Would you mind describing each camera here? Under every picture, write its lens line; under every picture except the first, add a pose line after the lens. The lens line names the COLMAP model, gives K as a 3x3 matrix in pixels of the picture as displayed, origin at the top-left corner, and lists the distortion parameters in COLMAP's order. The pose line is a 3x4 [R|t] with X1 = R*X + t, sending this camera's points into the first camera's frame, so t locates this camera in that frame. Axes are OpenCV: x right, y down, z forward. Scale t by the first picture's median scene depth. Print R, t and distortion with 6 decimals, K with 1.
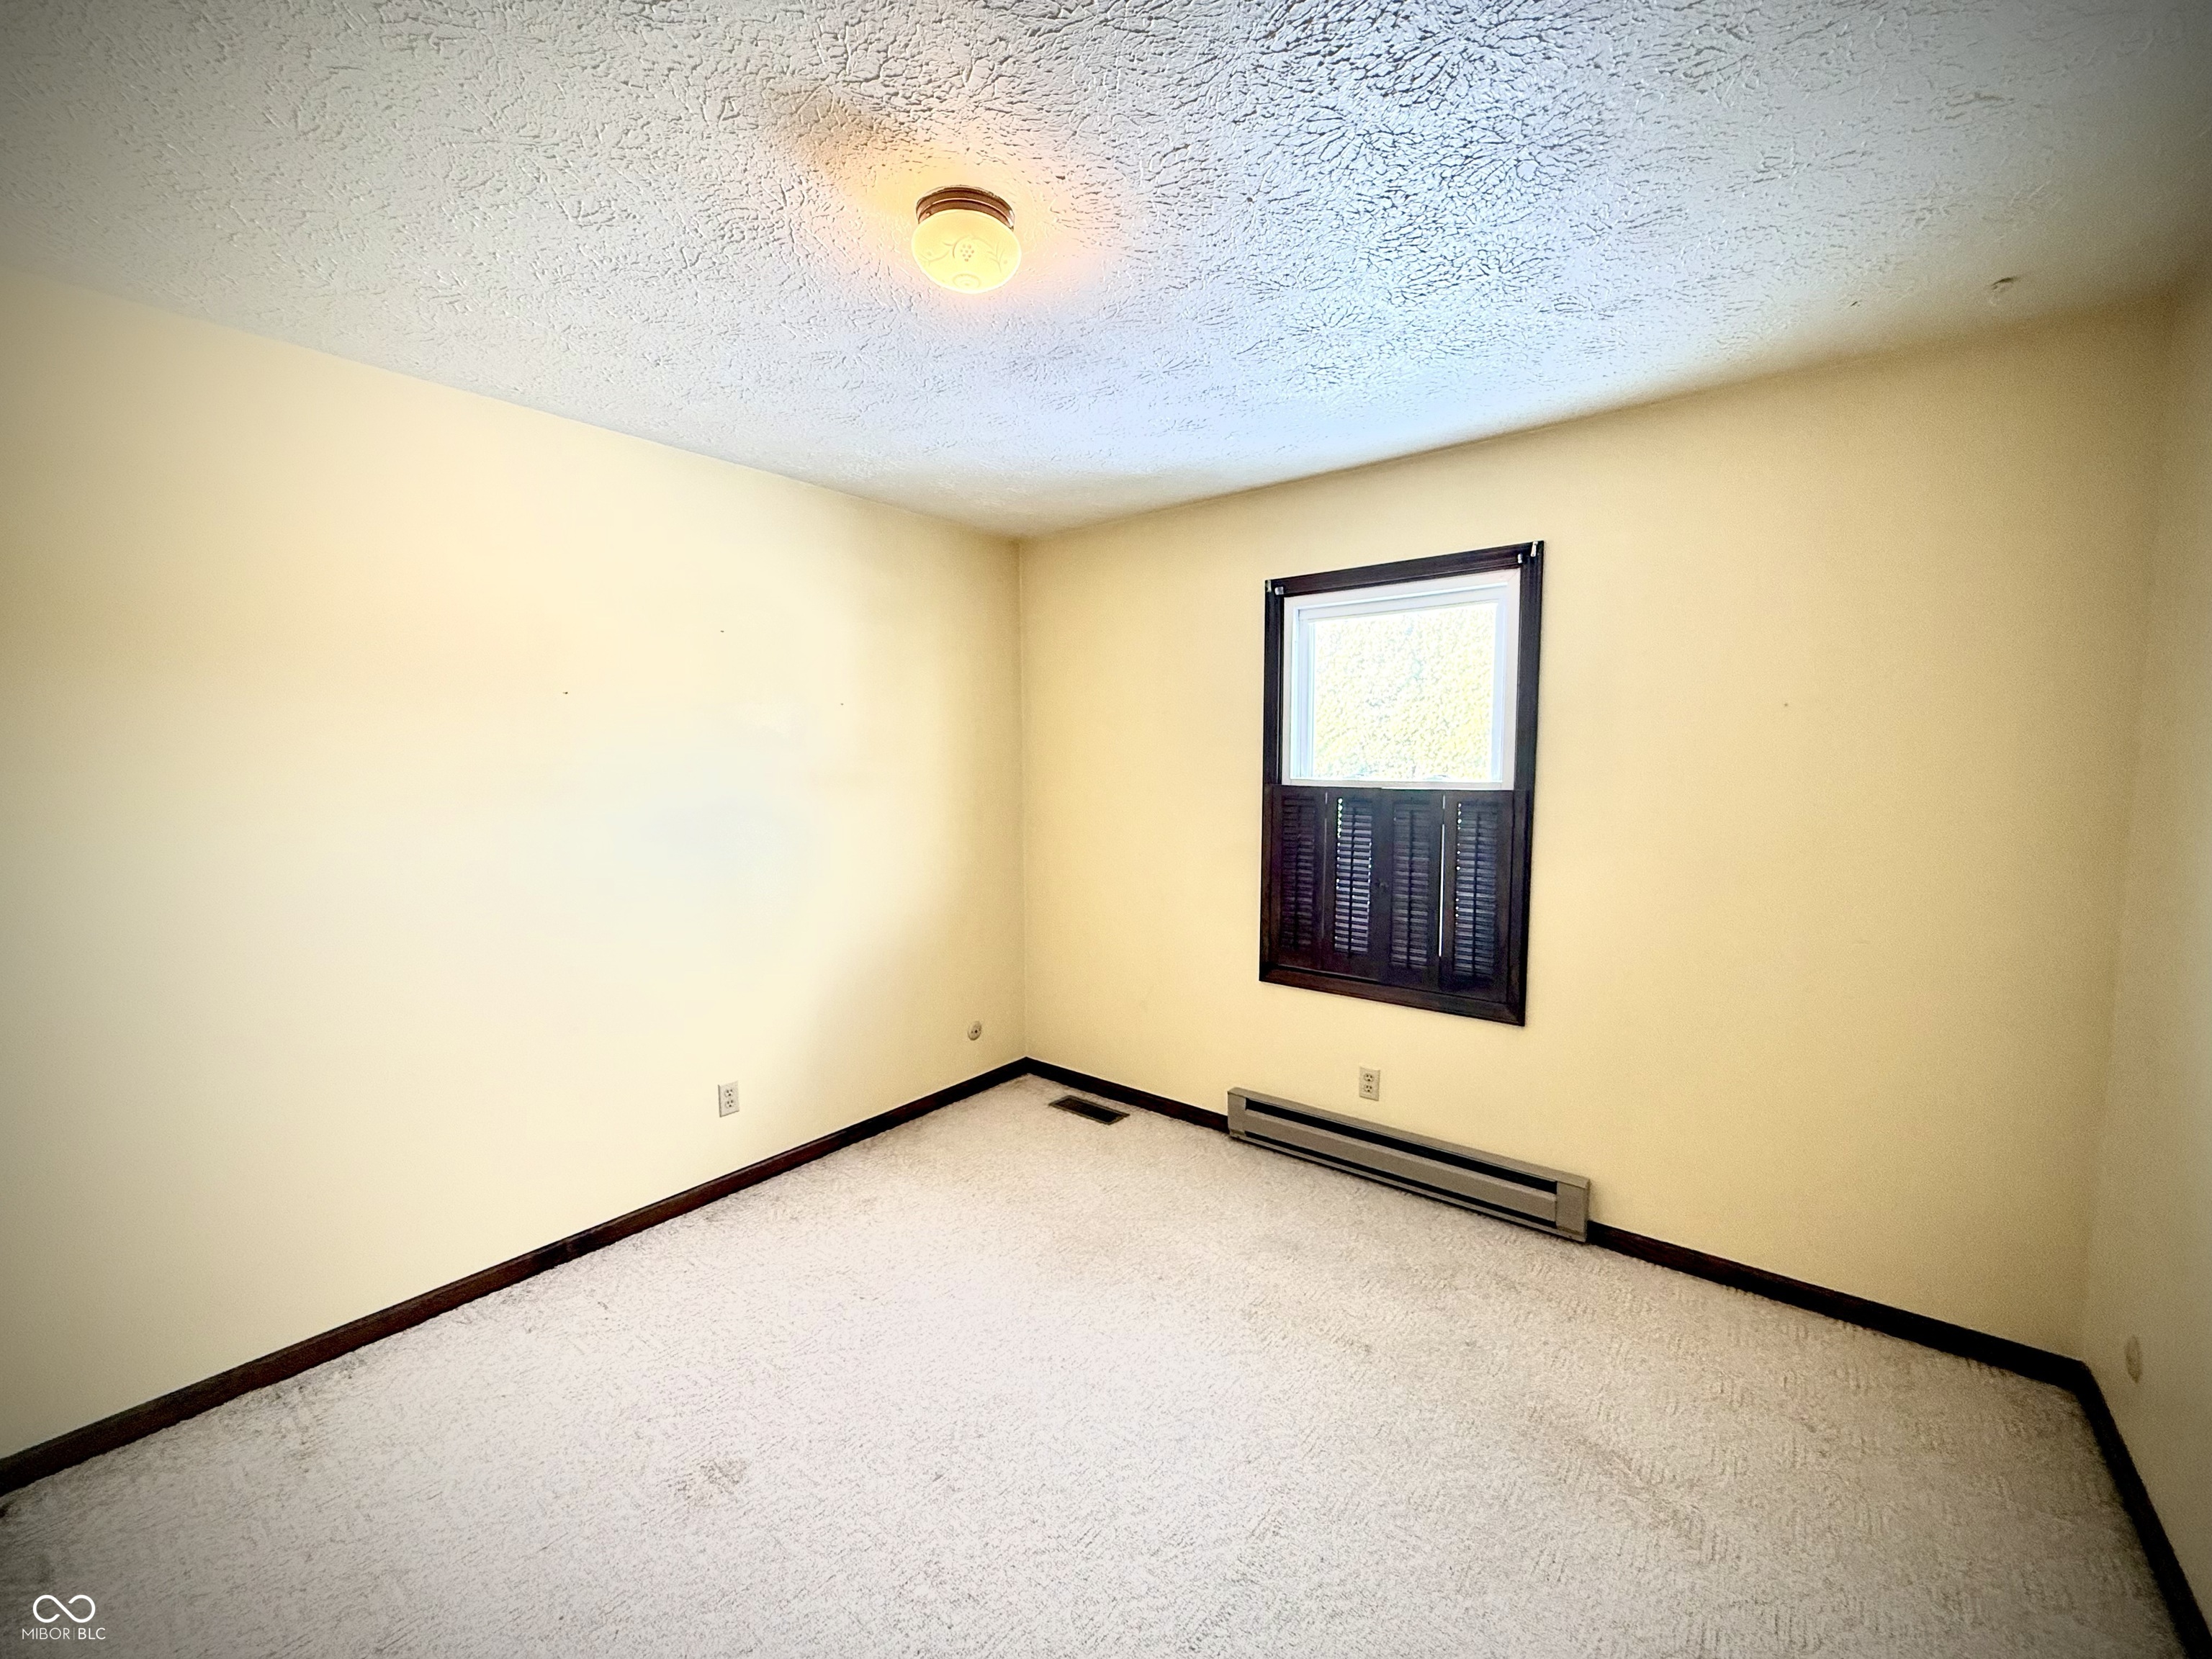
lens RADIAL K [[877.9, 0, 1105.7], [0, 877.9, 825.6], [0, 0, 1]] dist [-0.002541, 0.000505]
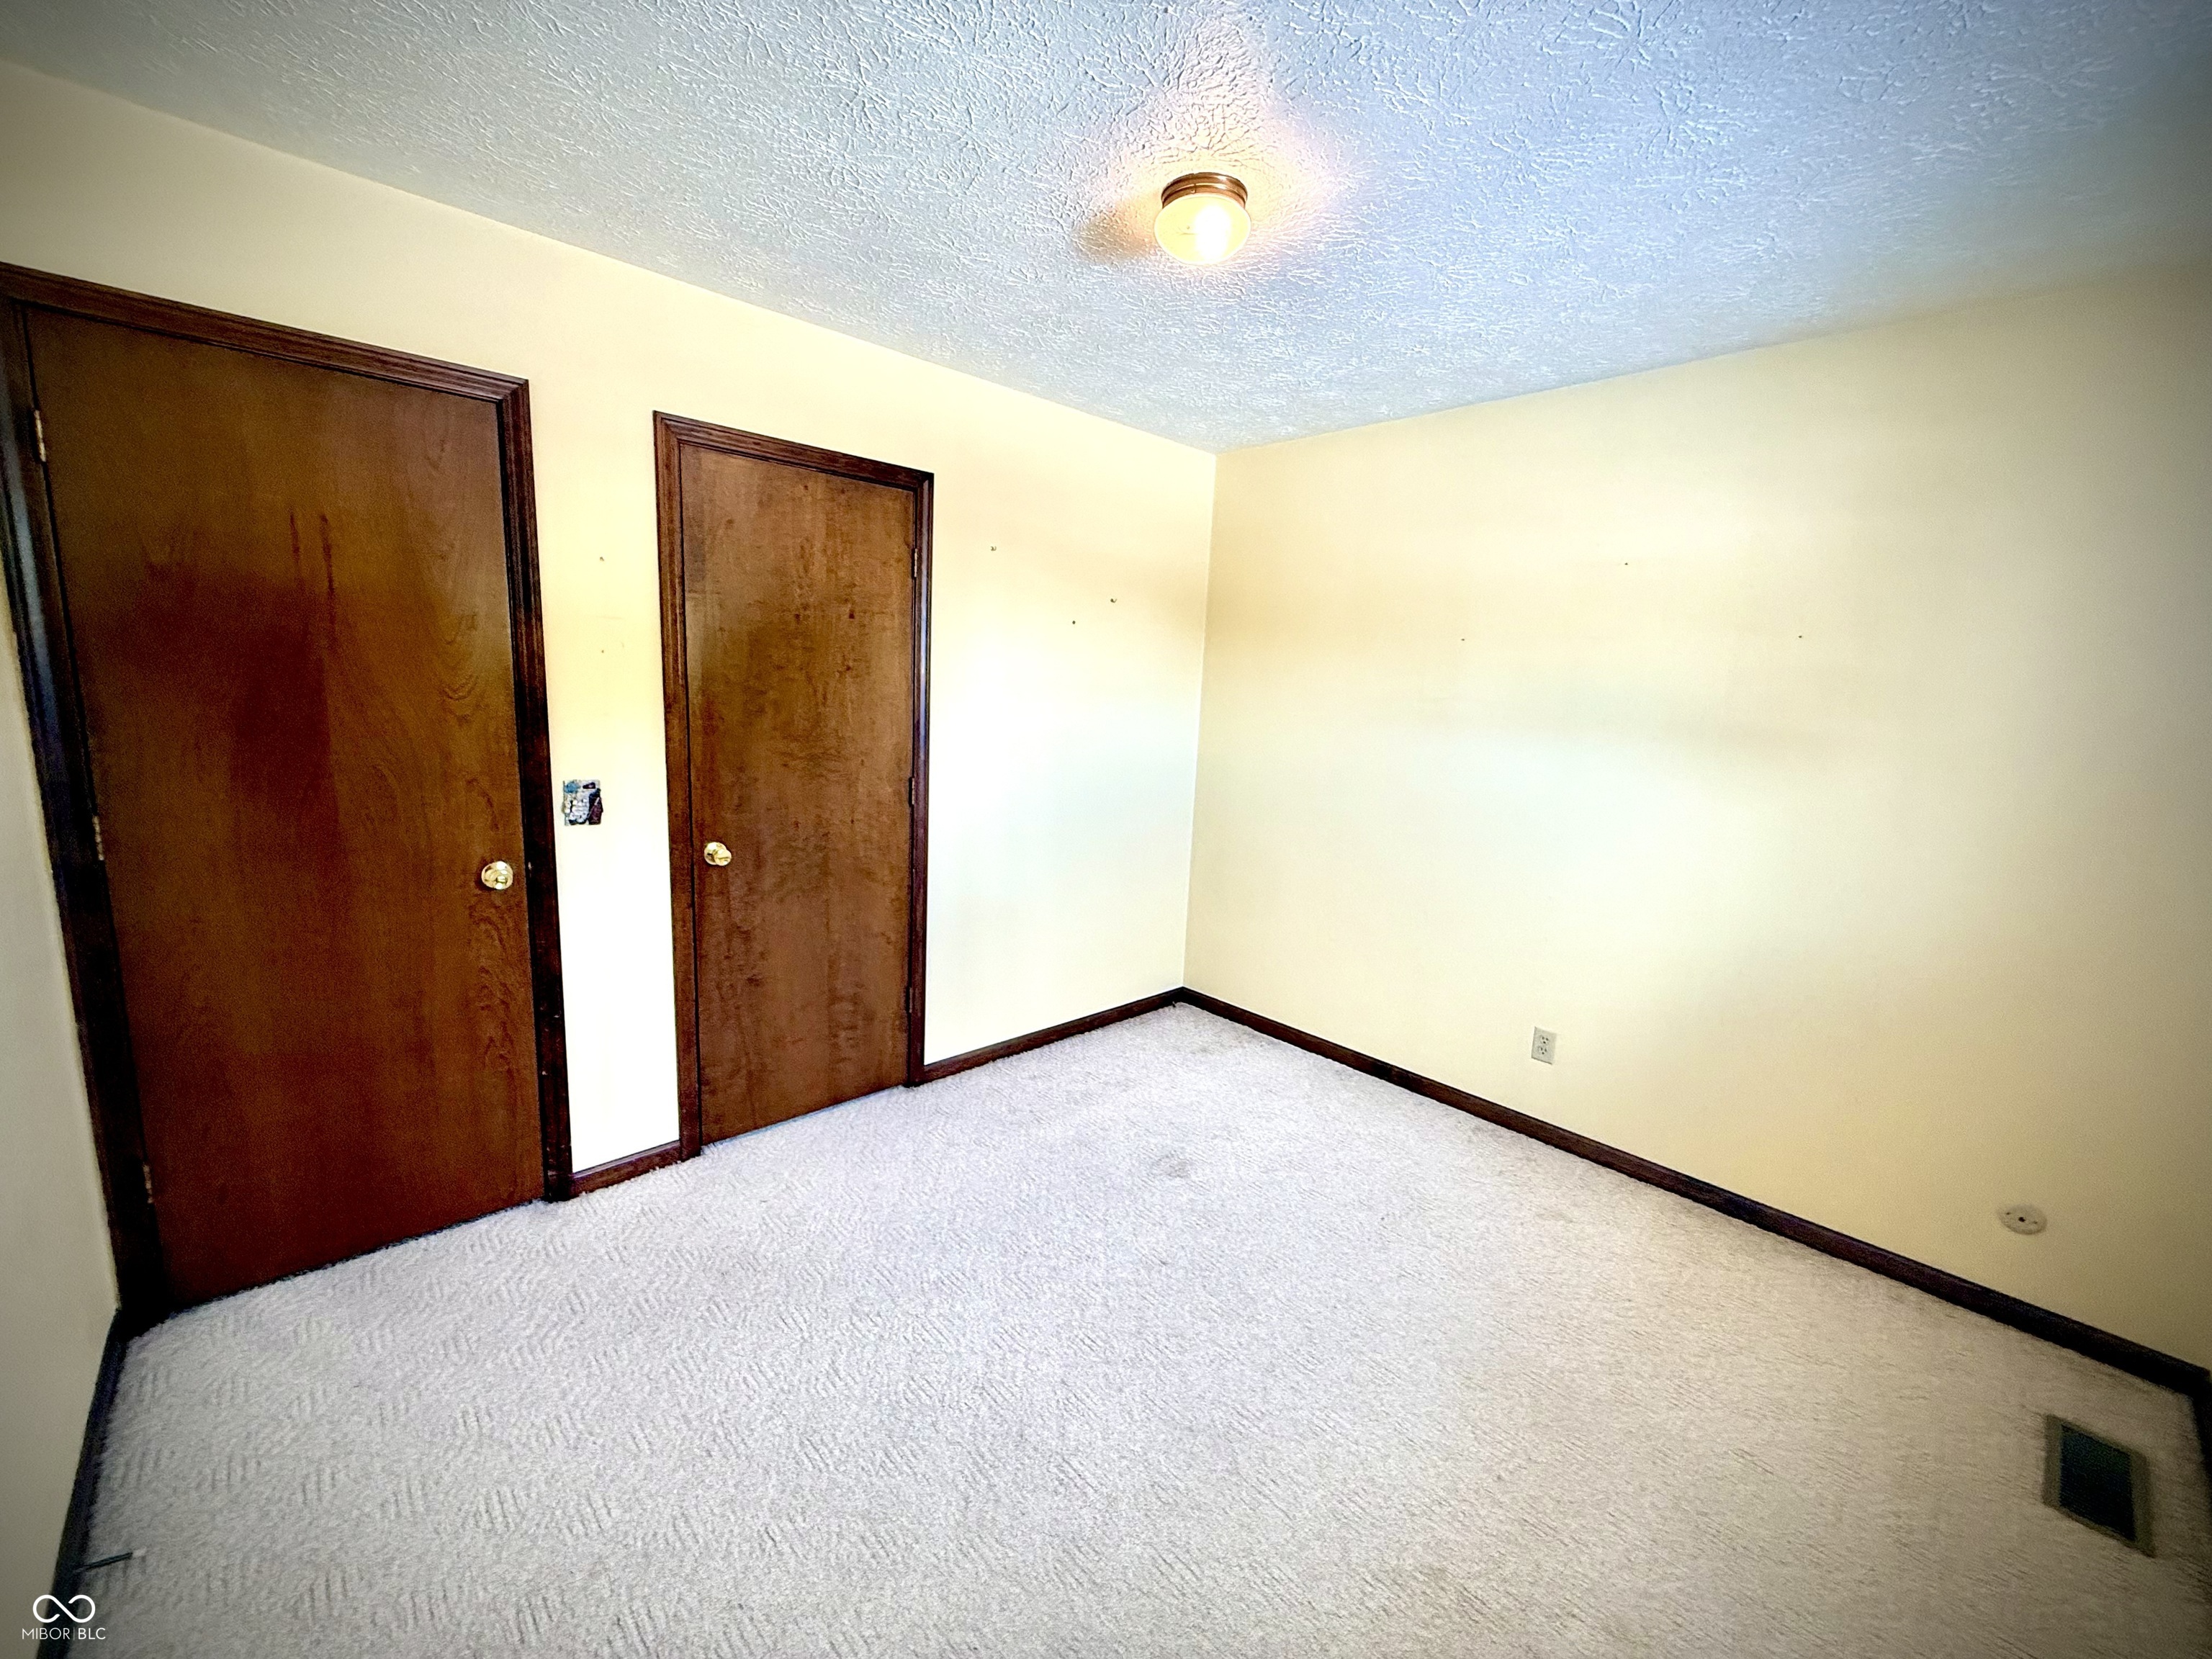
lens RADIAL K [[877.9, 0, 1091.5], [0, 877.9, 819.6], [0, 0, 1]] dist [-0.002541, 0.000505]
pose [[-0.158000, 0.165074, -0.973543, 0.912173], [-0.105666, 0.977440, 0.182884, -0.107072], [0.981769, 0.131766, -0.136993, 0.937857]]
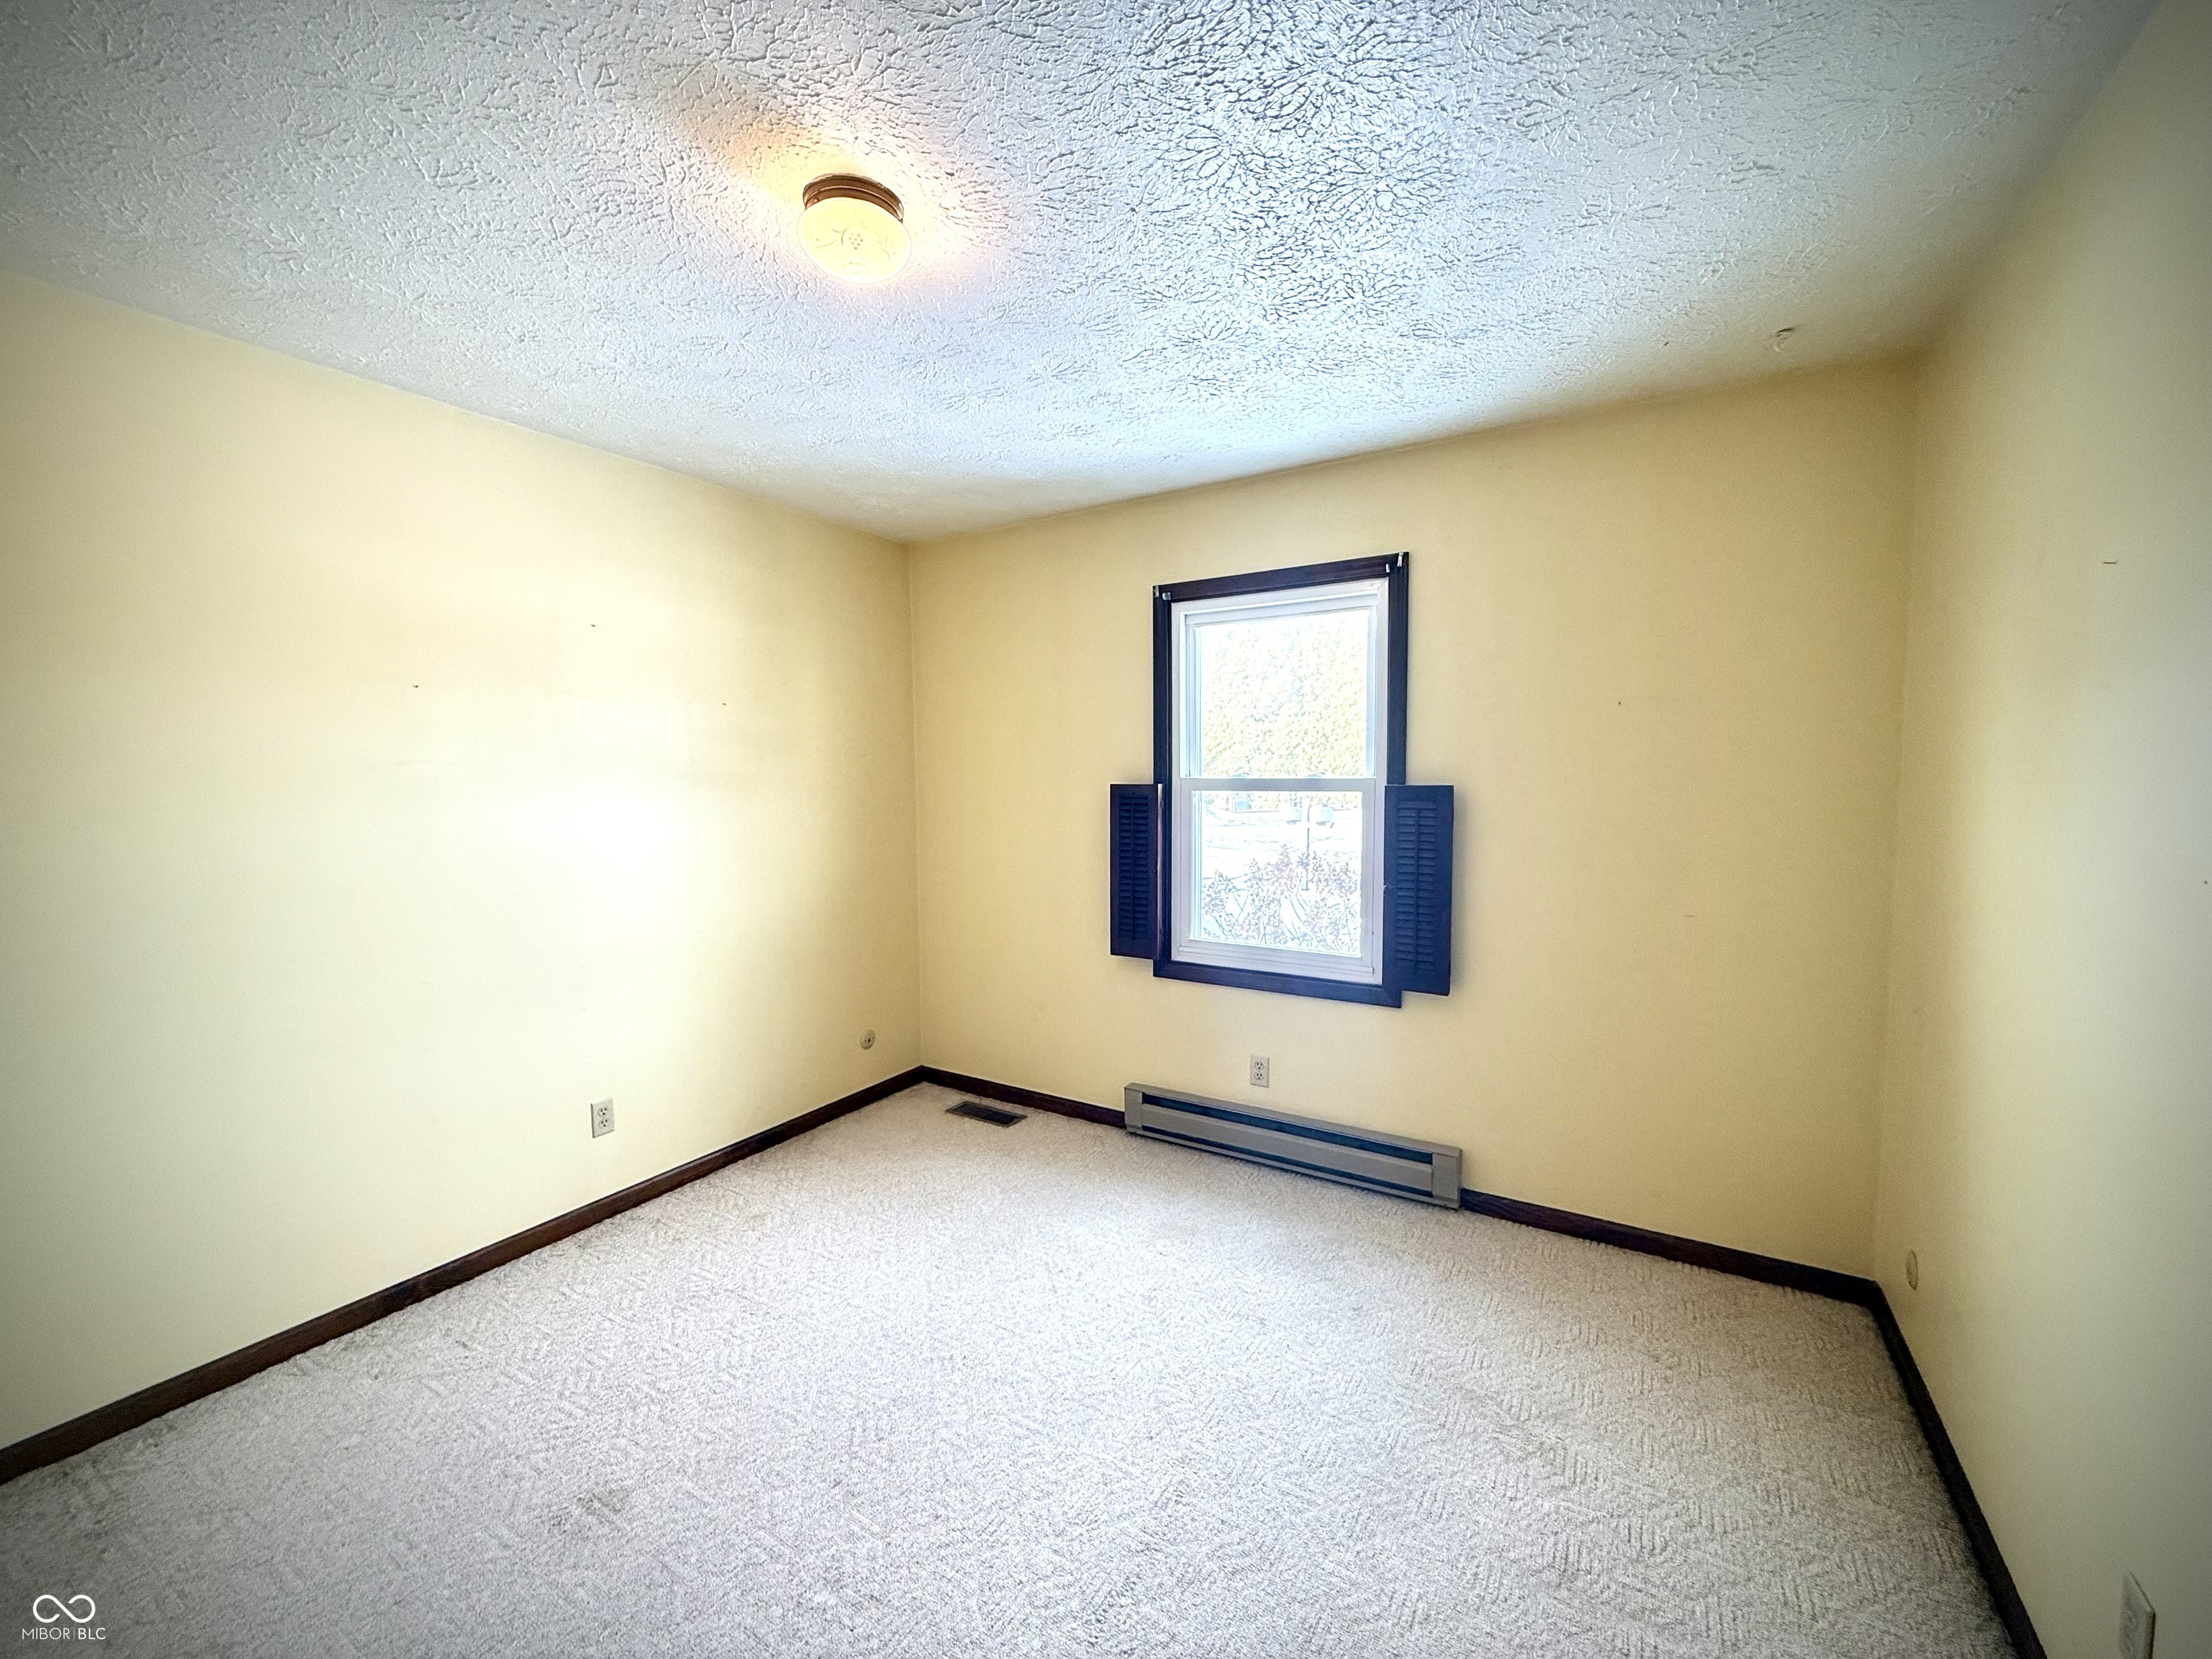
lens RADIAL K [[877.9, 0, 1106.2], [0, 877.9, 827.4], [0, 0, 1]] dist [-0.002541, 0.000505]
pose [[0.992391, -0.012549, 0.122489, -0.004207], [0.014683, 0.999755, -0.016534, 0.034715], [-0.122251, 0.018207, 0.992332, -0.018195]]
